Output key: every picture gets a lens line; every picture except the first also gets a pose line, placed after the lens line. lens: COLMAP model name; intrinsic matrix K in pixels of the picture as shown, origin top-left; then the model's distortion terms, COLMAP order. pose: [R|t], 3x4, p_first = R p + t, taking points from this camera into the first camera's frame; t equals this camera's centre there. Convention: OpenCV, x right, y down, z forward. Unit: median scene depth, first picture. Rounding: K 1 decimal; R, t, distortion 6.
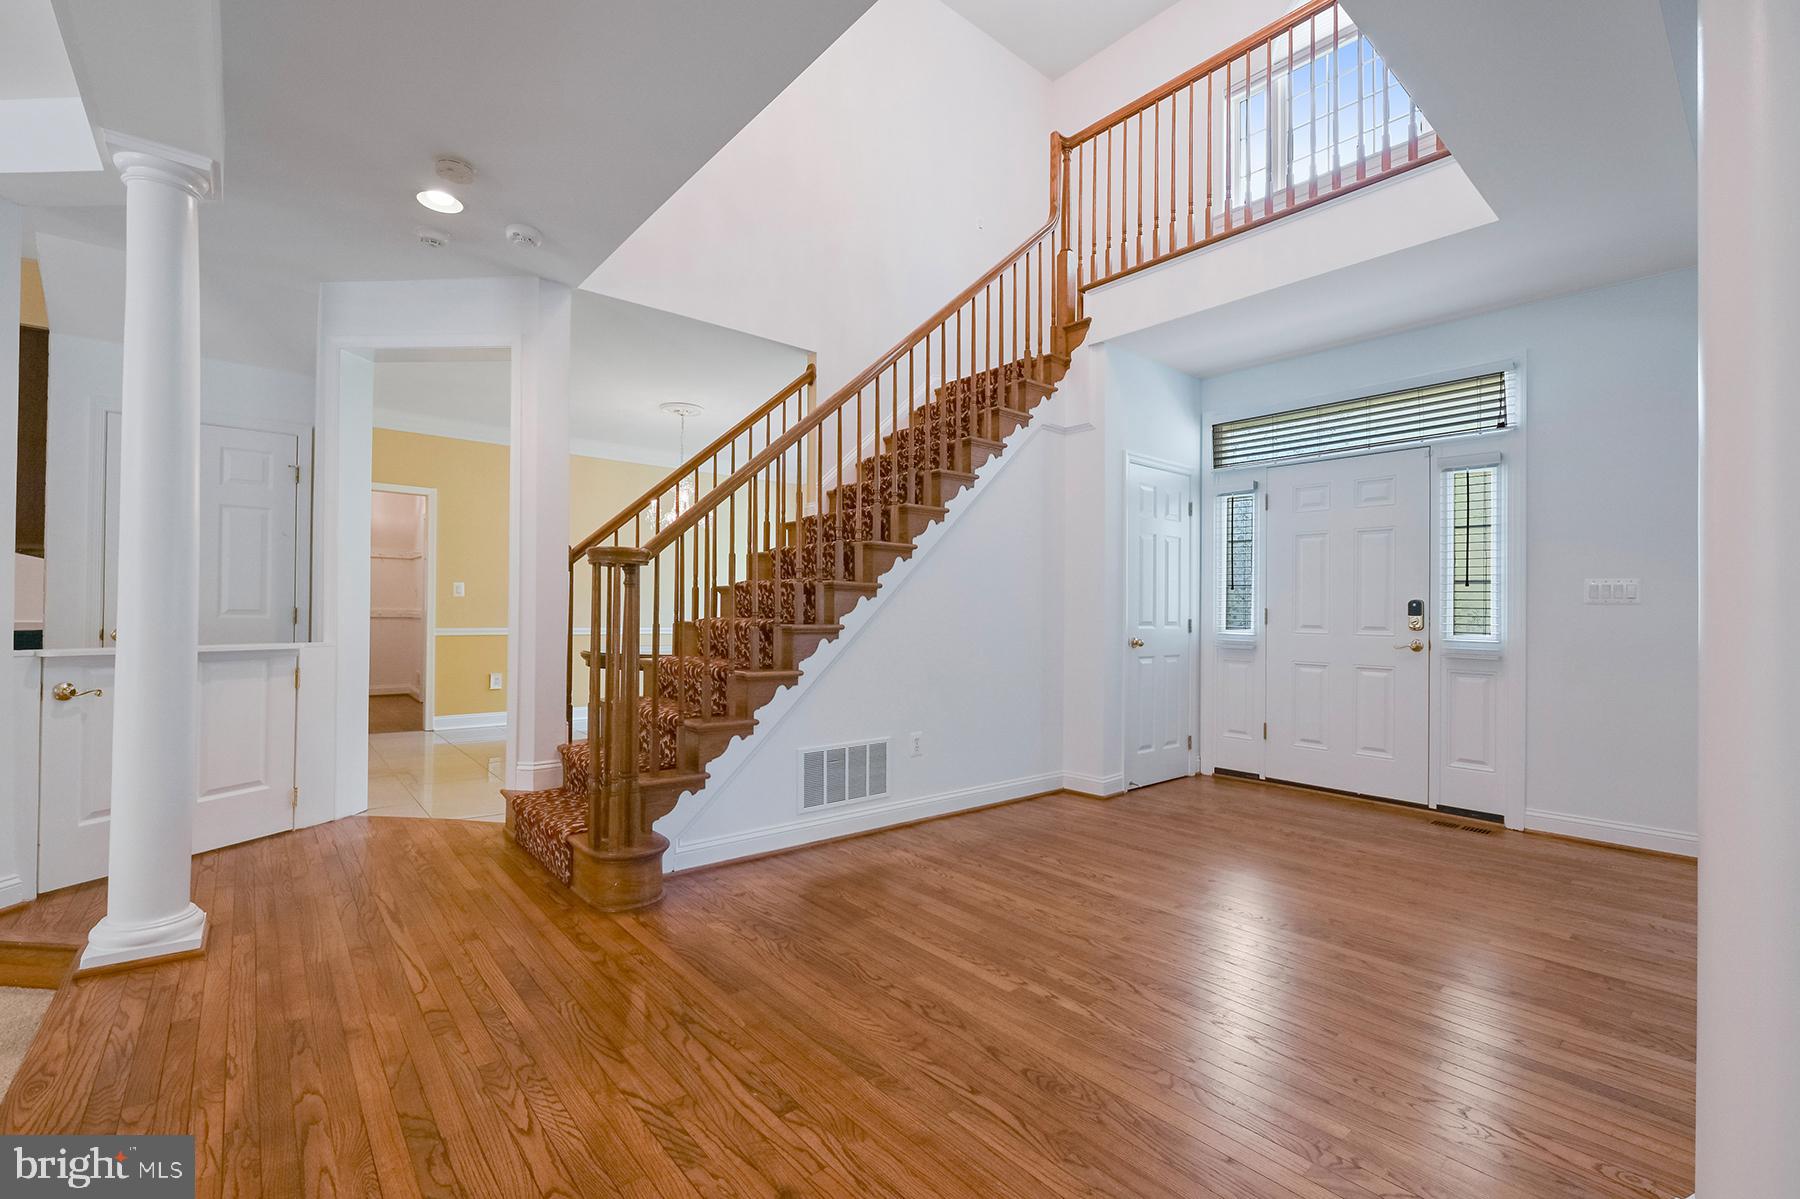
lens RADIAL K [[774.1, 0, 900.0], [0, 774.1, 599.5], [0, 0, 1]] dist [-0.016198, -0.000061]
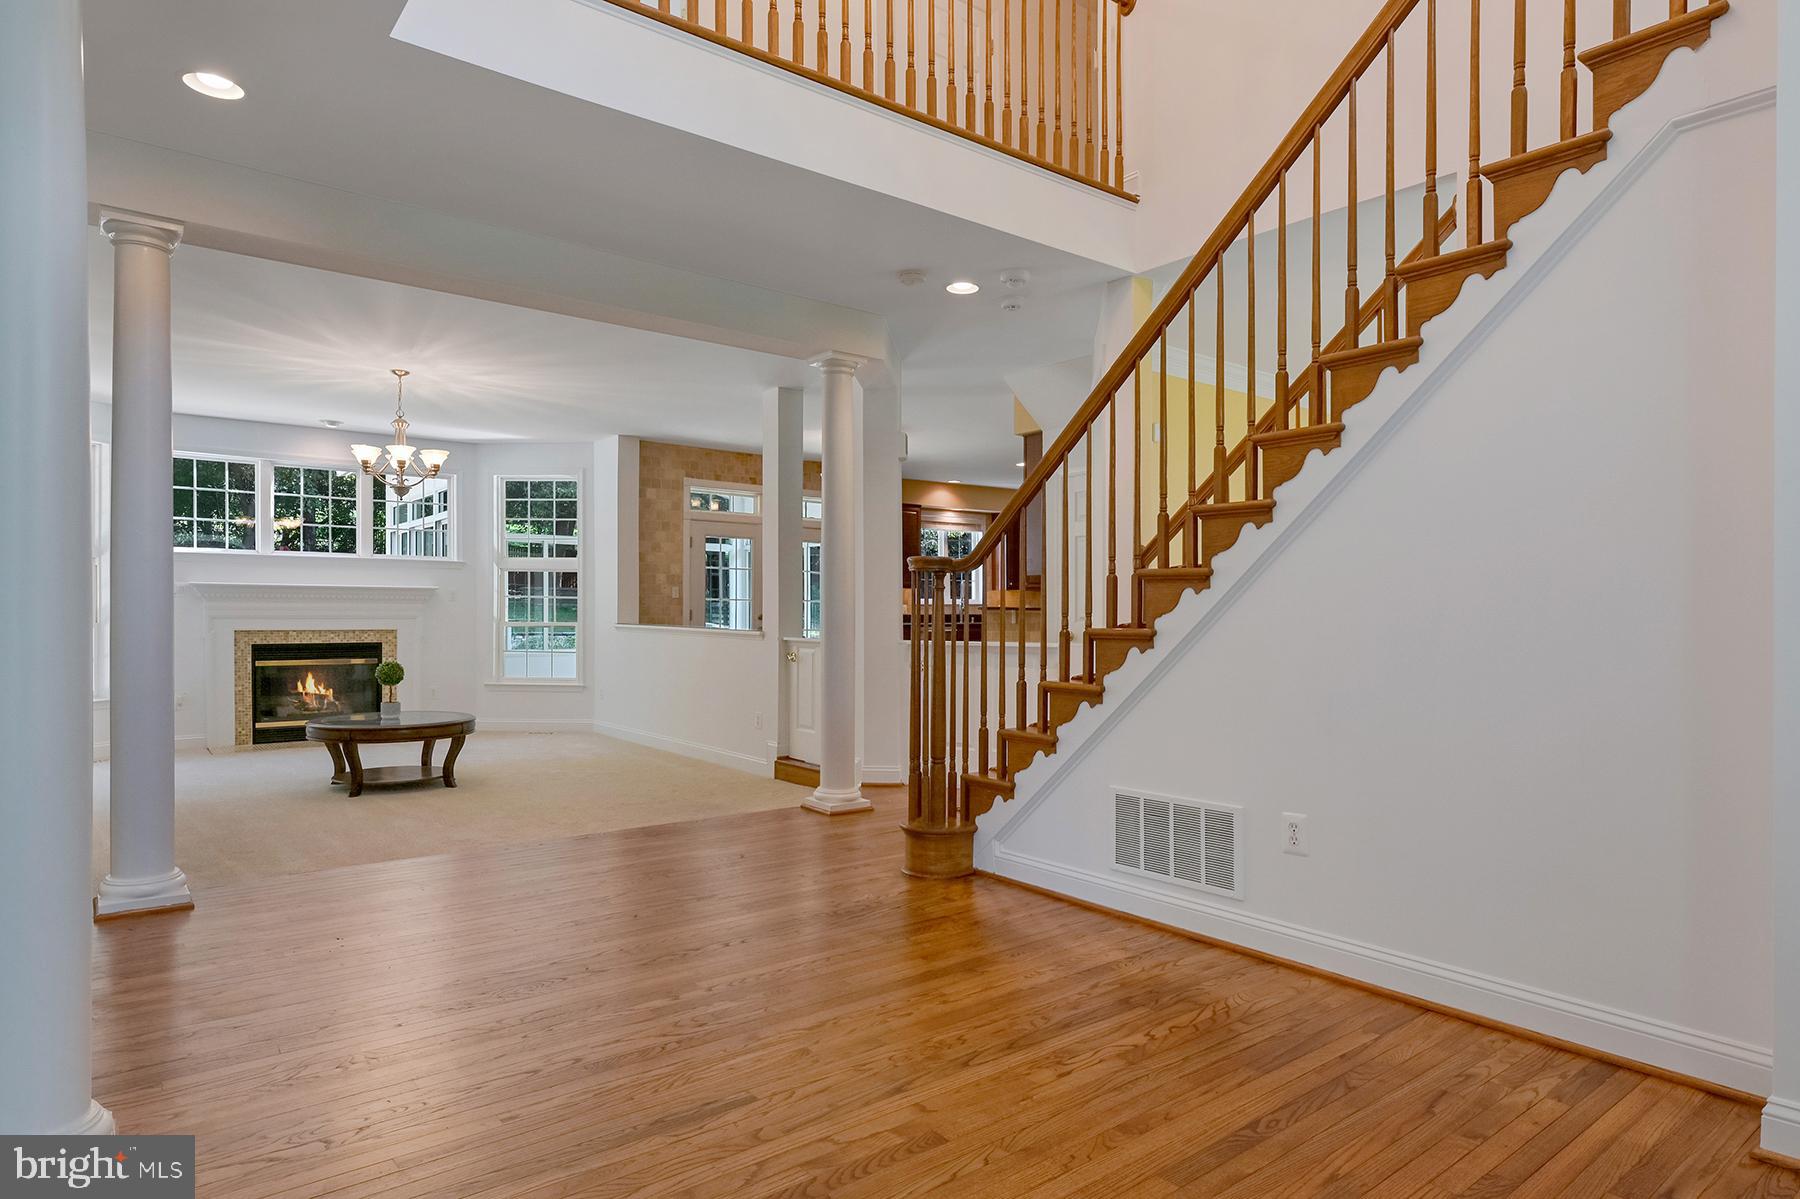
lens RADIAL K [[1029.7, 0, 900.0], [0, 1029.7, 599.5], [0, 0, 1]] dist [-0.004181, -0.000975]
pose [[-0.033896, -0.024521, -0.999125, 0.964021], [0.014131, 0.999587, -0.025012, 0.027266], [0.999325, -0.014966, -0.033535, 0.851682]]
